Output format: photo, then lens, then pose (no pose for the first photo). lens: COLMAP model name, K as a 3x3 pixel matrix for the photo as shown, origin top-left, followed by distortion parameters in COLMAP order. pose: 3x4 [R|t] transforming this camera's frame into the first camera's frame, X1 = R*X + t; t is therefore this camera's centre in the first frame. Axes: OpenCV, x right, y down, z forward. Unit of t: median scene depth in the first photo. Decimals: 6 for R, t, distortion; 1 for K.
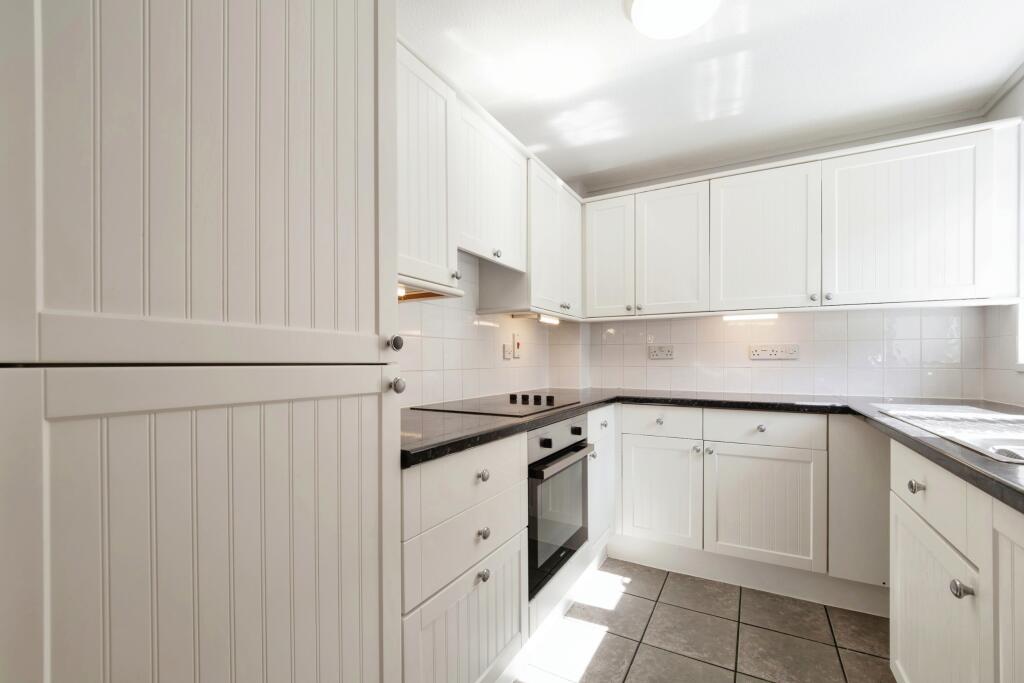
lens RADIAL K [[432.4, 0, 512.8], [0, 432.4, 358.6], [0, 0, 1]] dist [-0.011050, -0.000108]
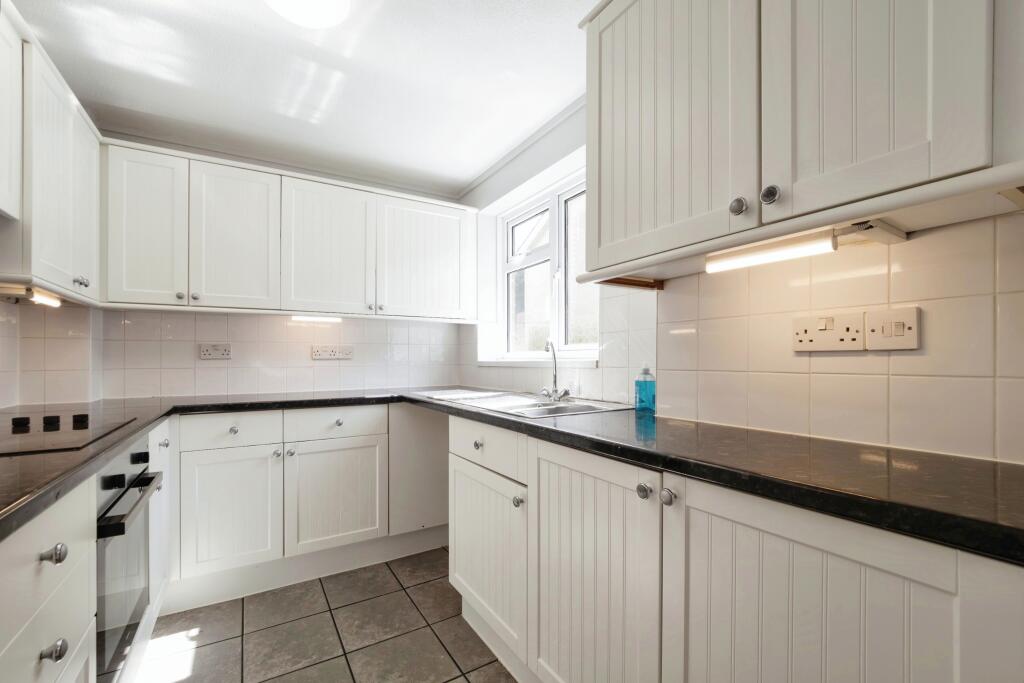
lens RADIAL K [[432.3, 0, 505.4], [0, 432.3, 353.1], [0, 0, 1]] dist [0.002489, -0.004371]
pose [[0.498548, 0.009210, 0.866813, -0.155444], [0.001570, 0.999932, -0.011527, -0.000297], [-0.866861, 0.007108, 0.498500, 0.085949]]
